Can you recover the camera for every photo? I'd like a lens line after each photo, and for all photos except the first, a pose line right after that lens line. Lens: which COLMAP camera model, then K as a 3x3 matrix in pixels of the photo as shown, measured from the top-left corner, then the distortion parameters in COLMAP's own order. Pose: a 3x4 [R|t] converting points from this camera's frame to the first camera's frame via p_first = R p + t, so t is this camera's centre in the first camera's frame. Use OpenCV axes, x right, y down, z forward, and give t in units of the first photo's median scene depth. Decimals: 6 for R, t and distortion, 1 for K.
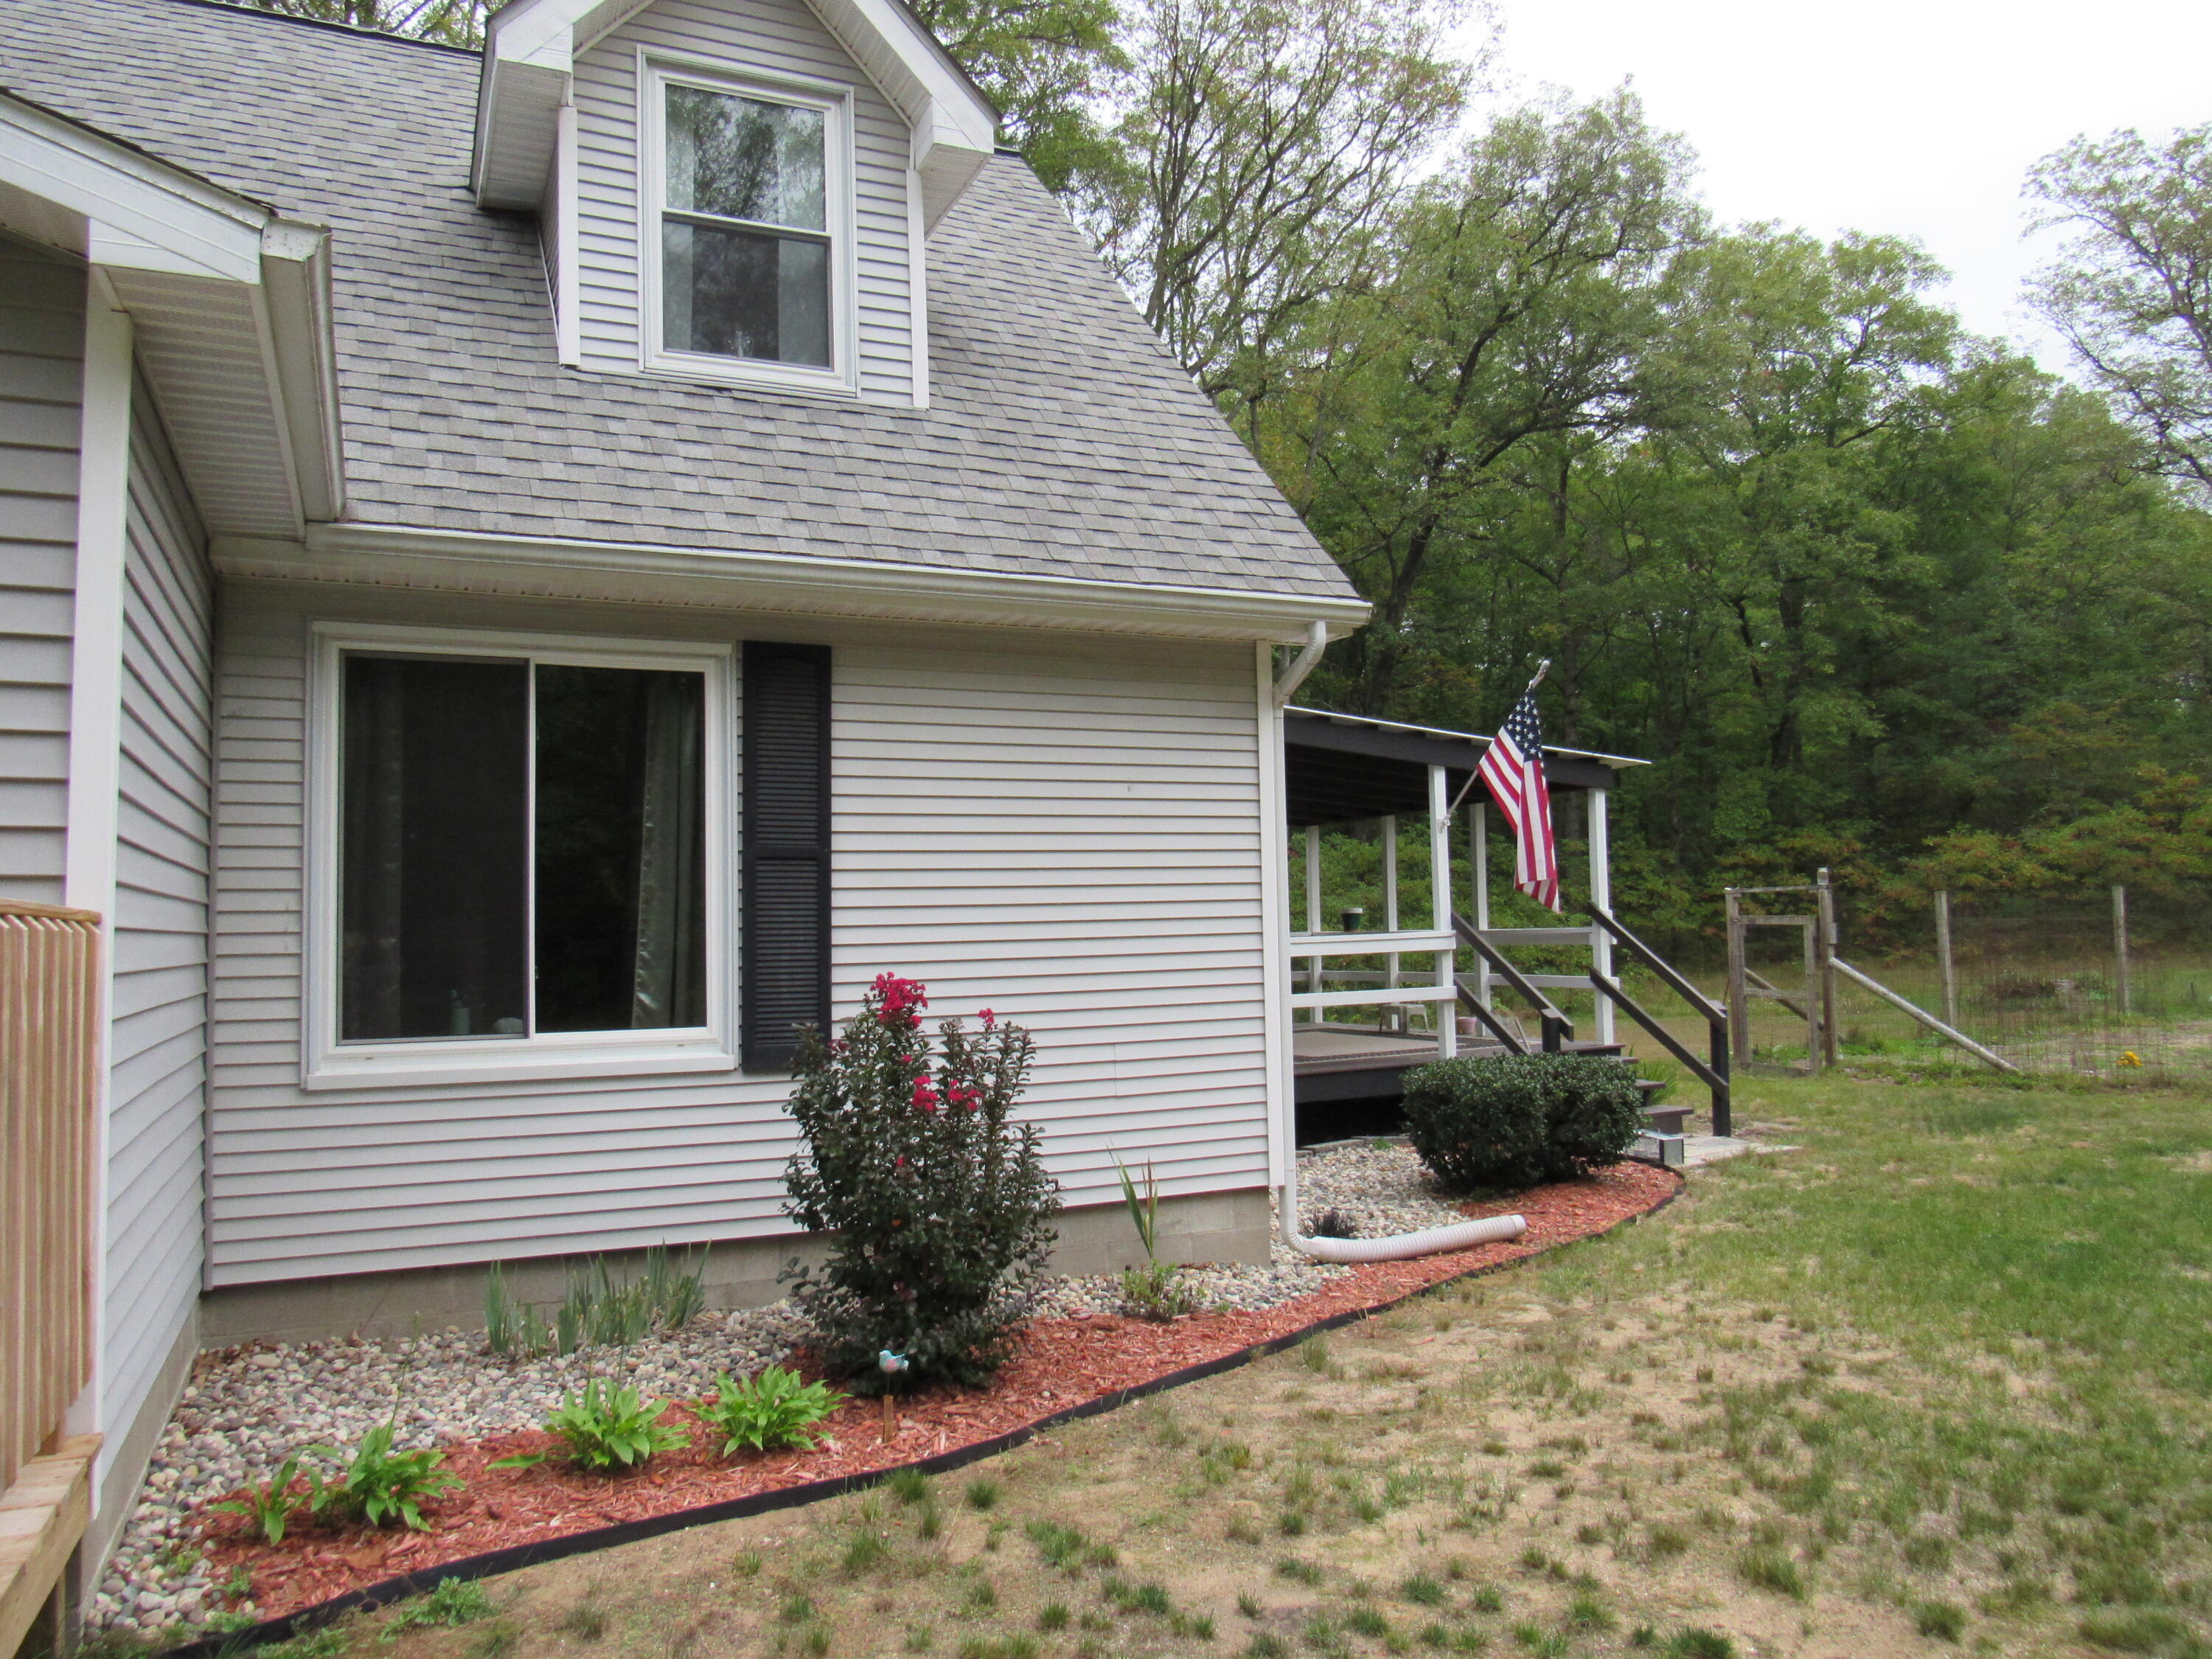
lens RADIAL K [[1597.3, 0, 1114.3], [0, 1597.3, 855.8], [0, 0, 1]] dist [-0.026118, -0.005650]
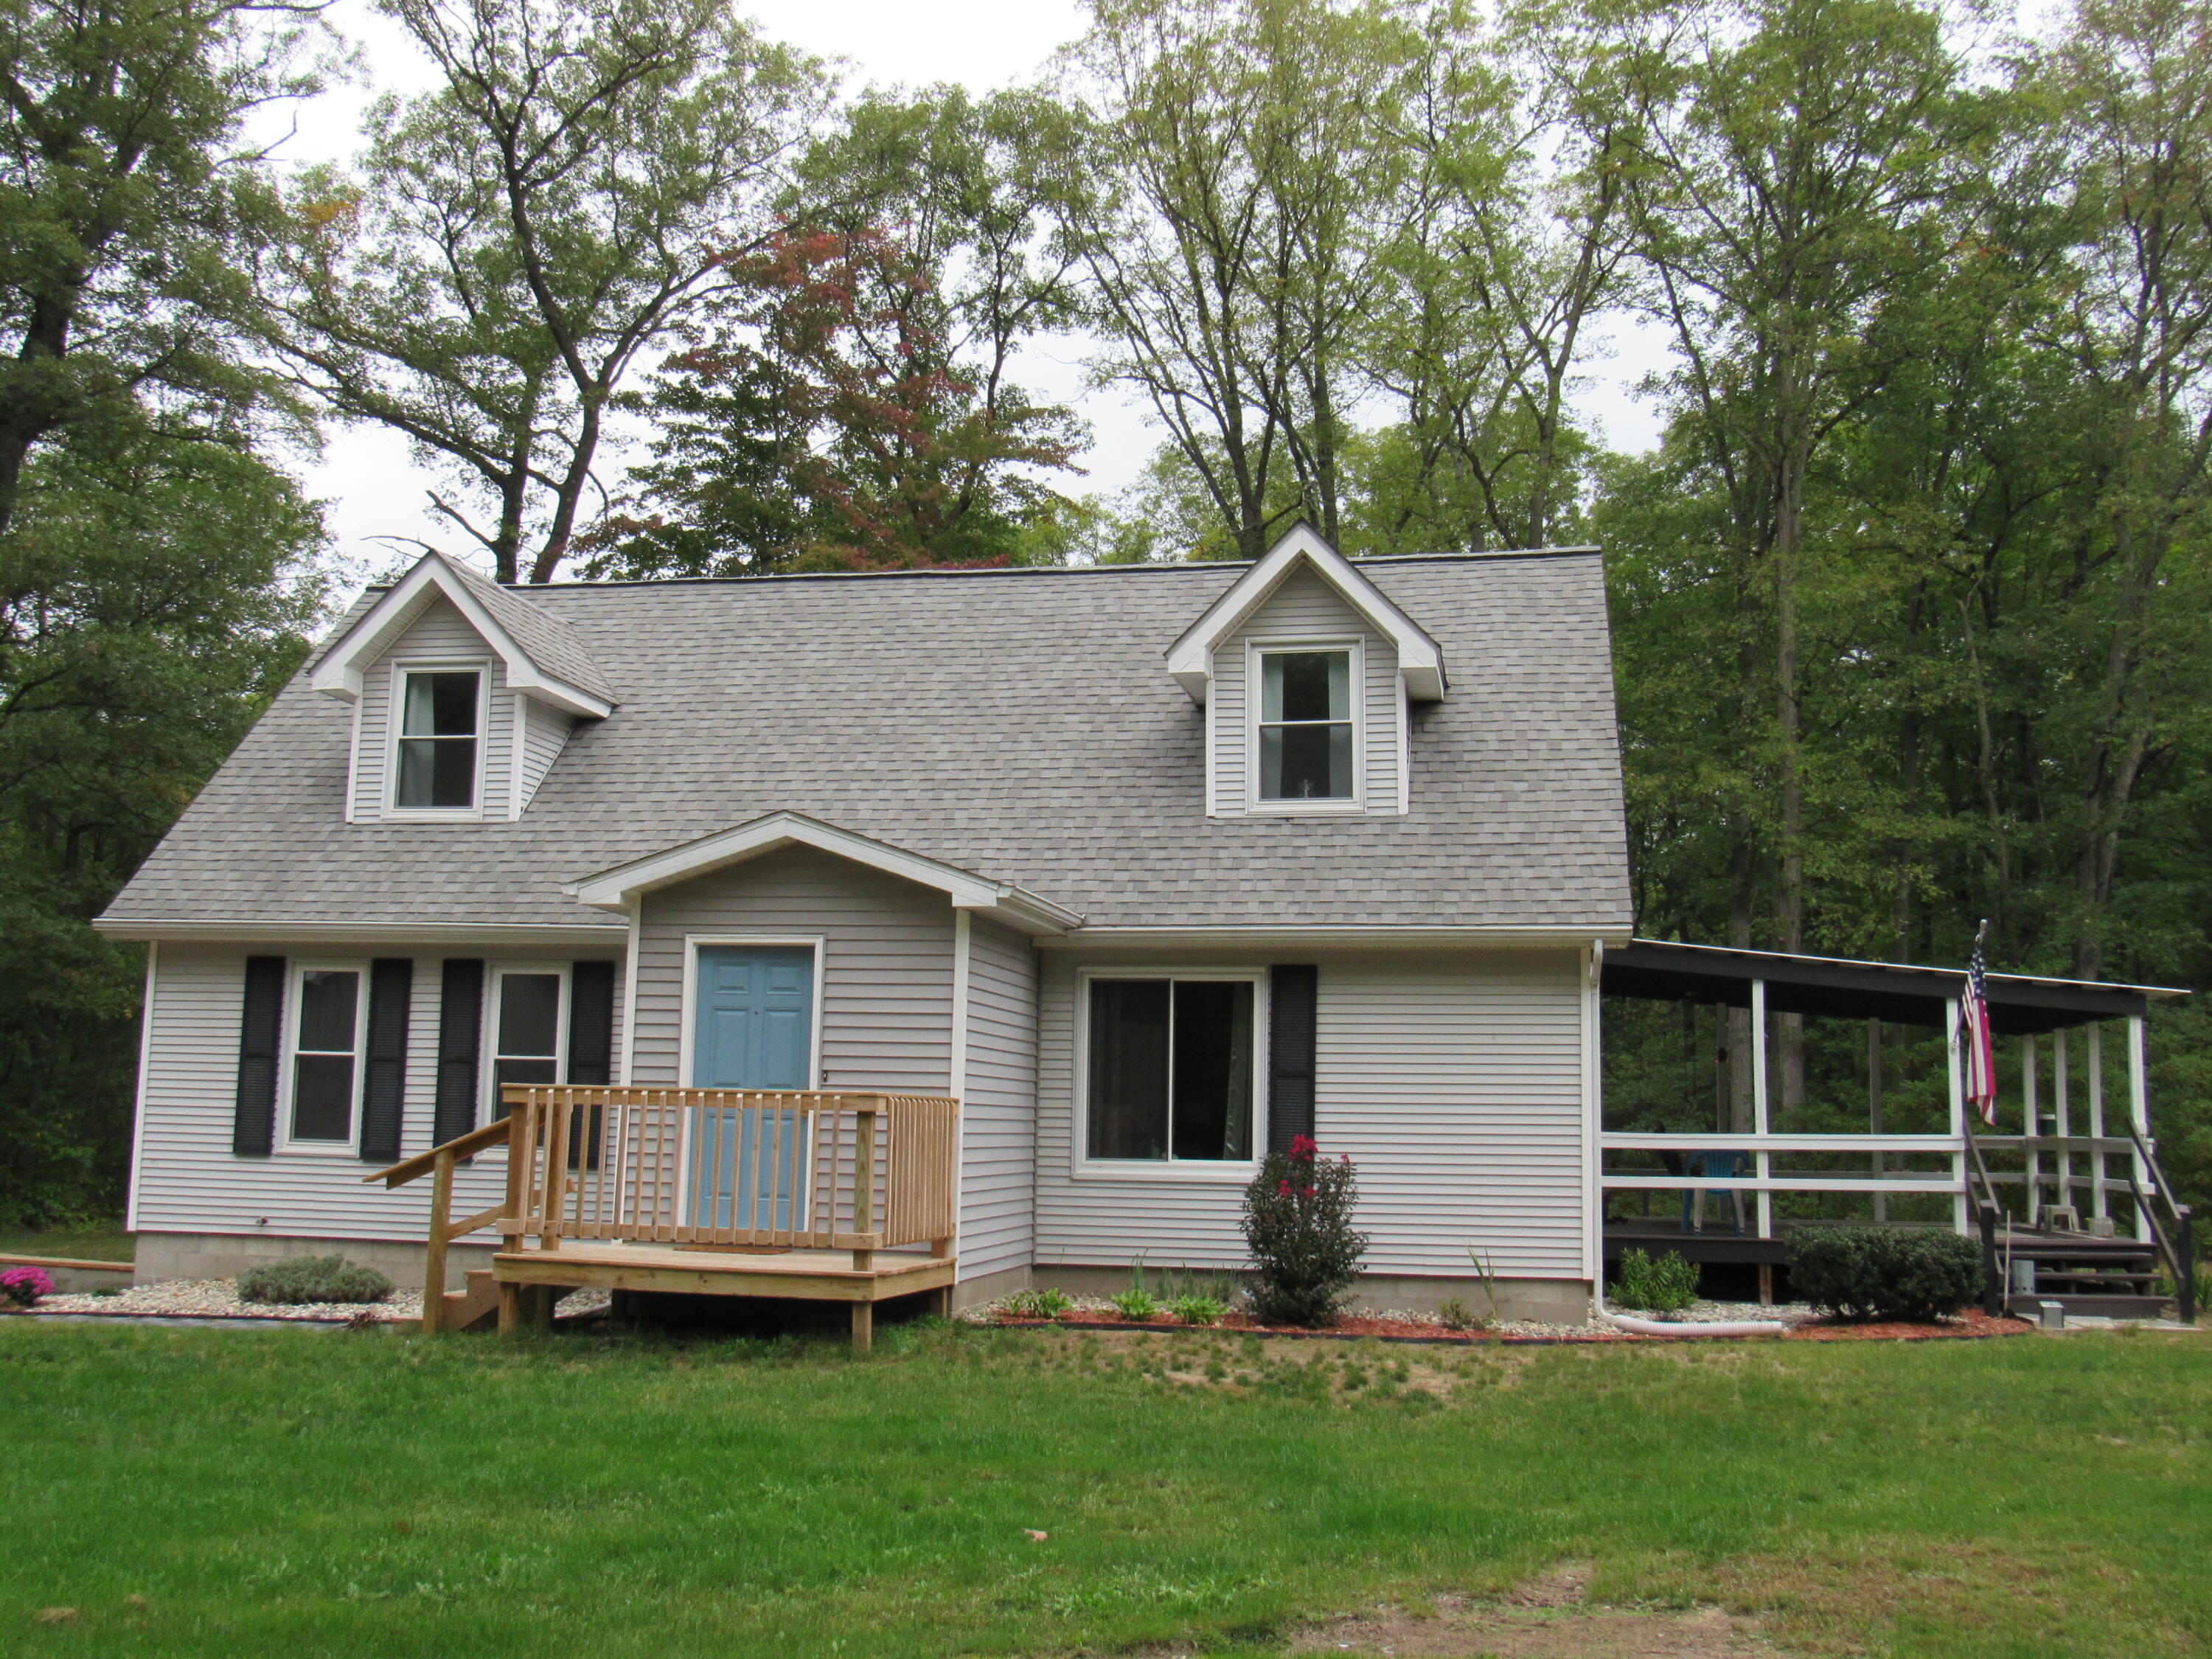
lens RADIAL K [[2206.6, 0, 1106.0], [0, 2206.6, 829.5], [0, 0, 1]] dist [-0.007422, -0.006950]
pose [[0.810132, -0.041893, -0.584749, 1.171617], [-0.006434, 0.996748, -0.080324, -0.079140], [0.586213, 0.068835, 0.807228, -1.294959]]
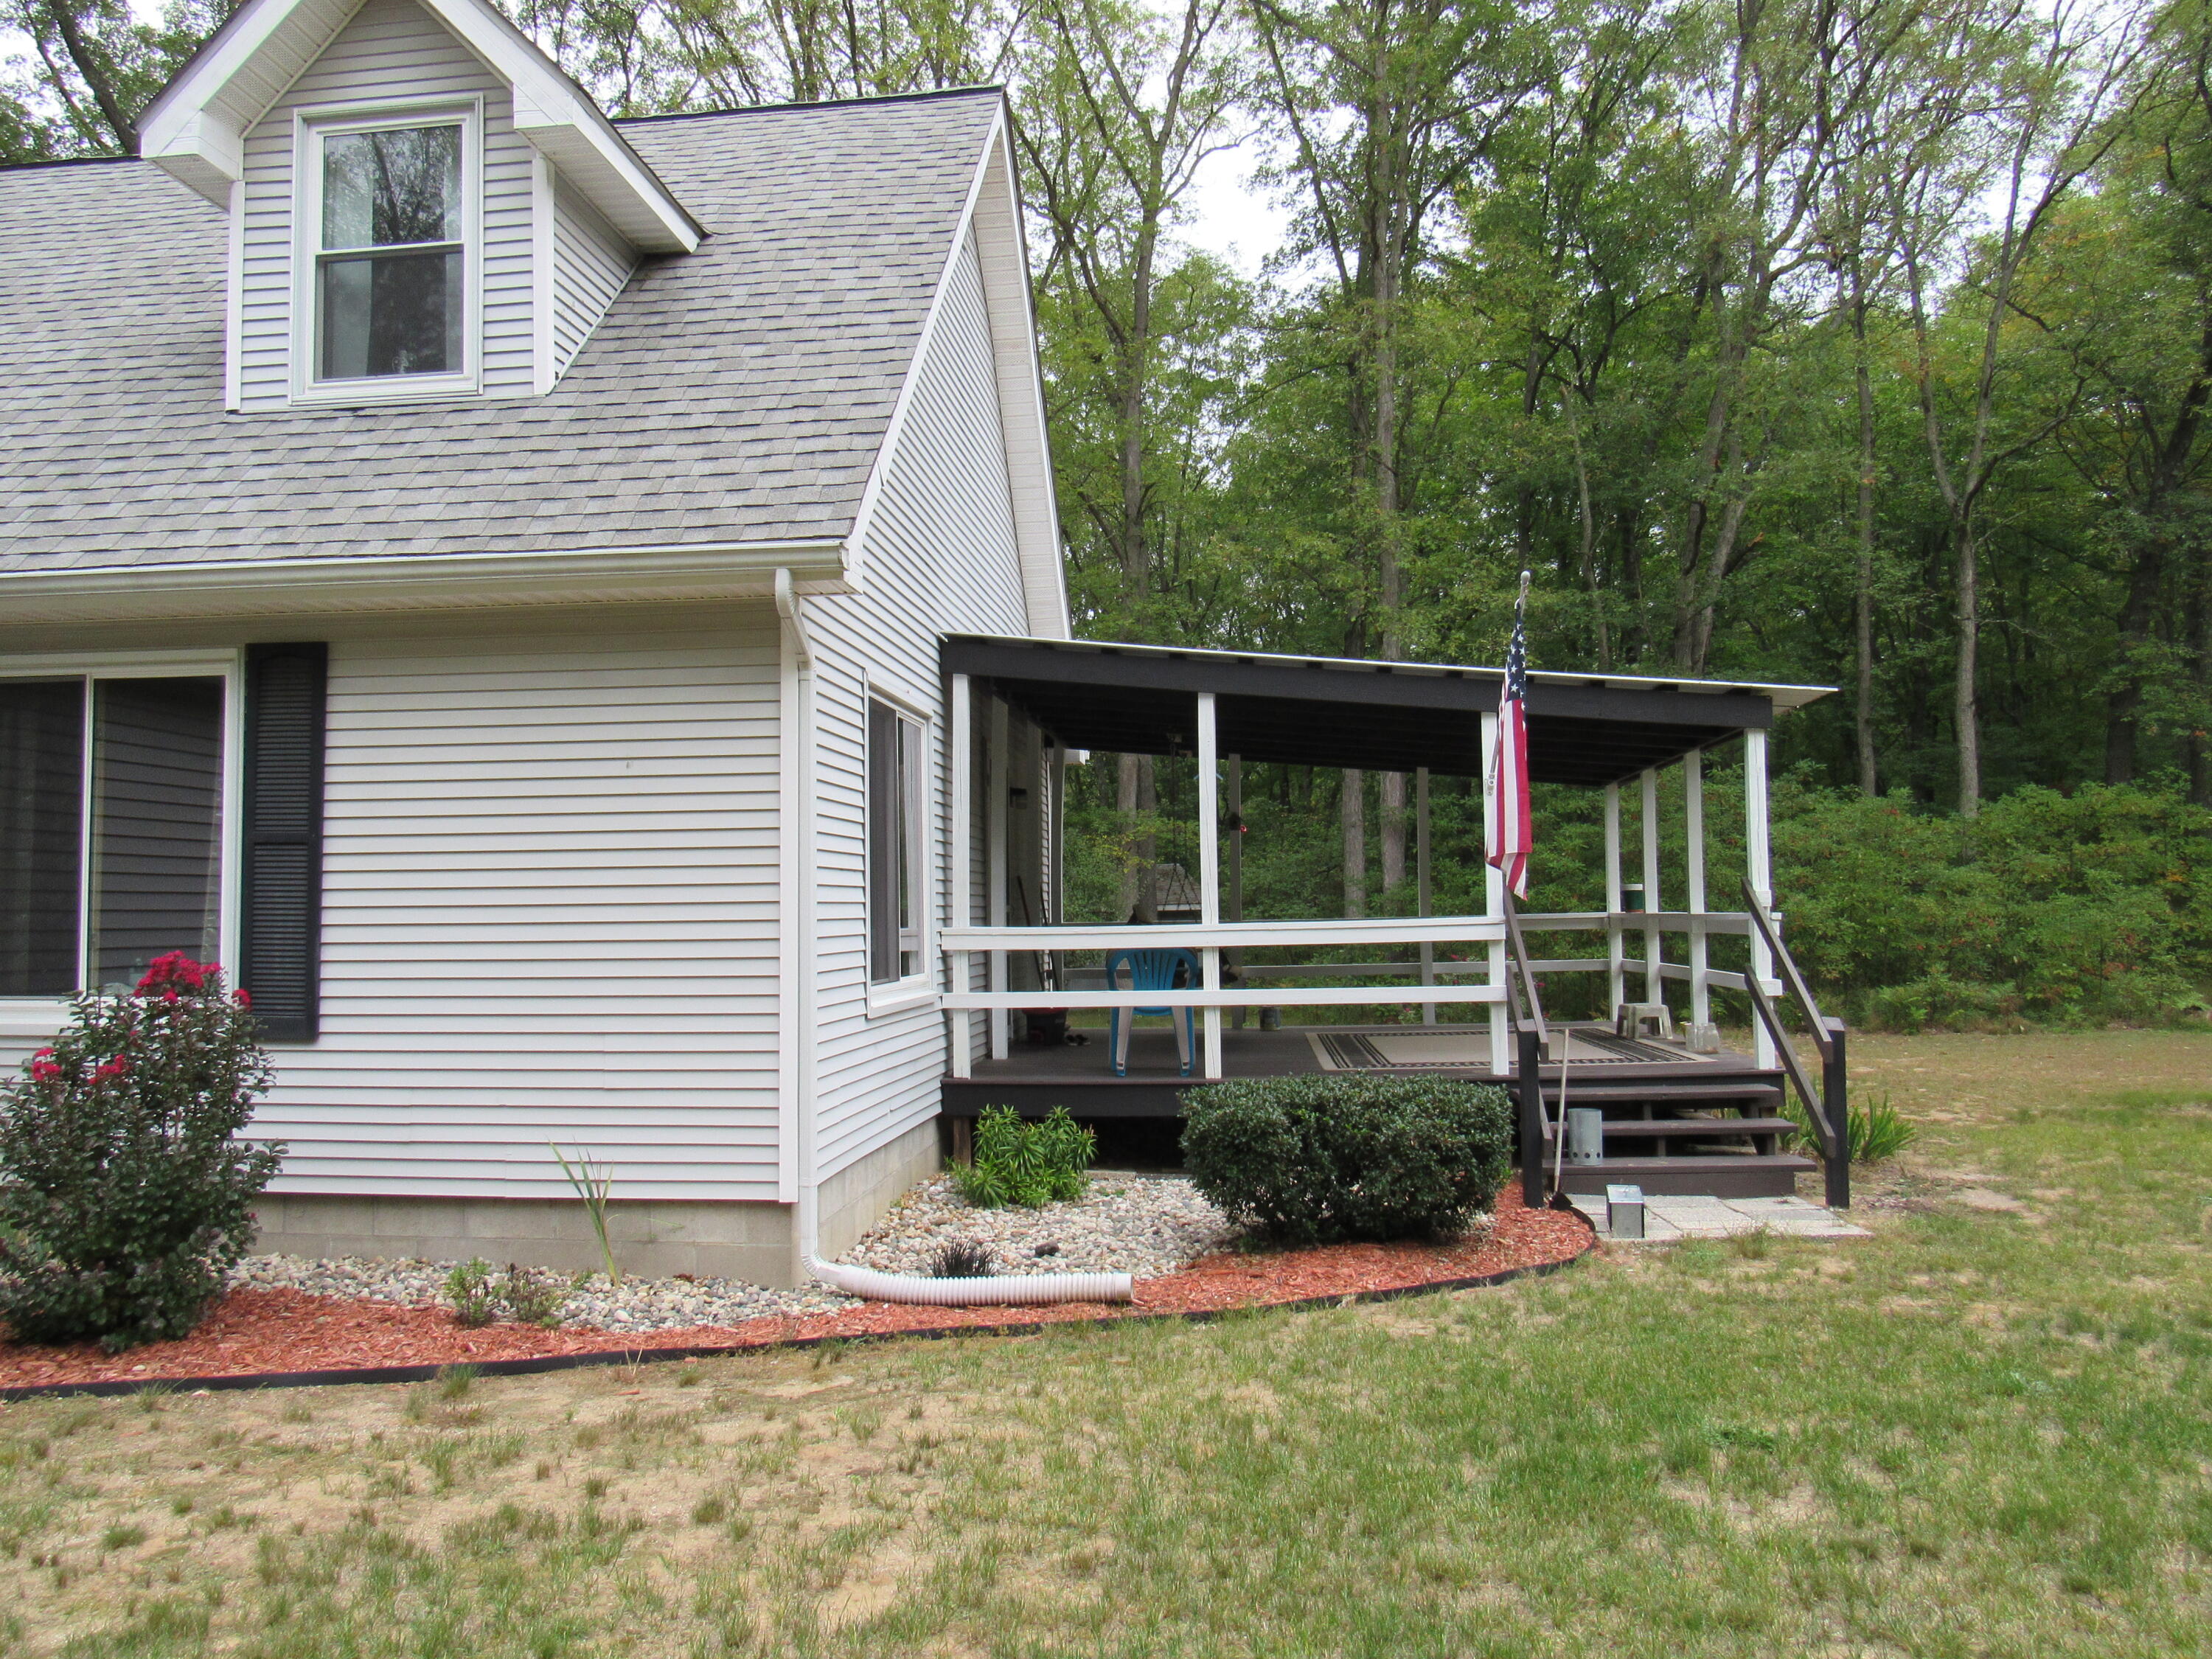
lens RADIAL K [[1613.8, 0, 1106.0], [0, 1613.8, 829.5], [0, 0, 1]] dist [-0.019660, -0.002411]
pose [[0.852640, -0.012801, -0.522342, 0.816403], [0.015220, 0.999884, 0.000340, 0.000071], [0.522277, -0.008240, 0.852736, 0.362203]]
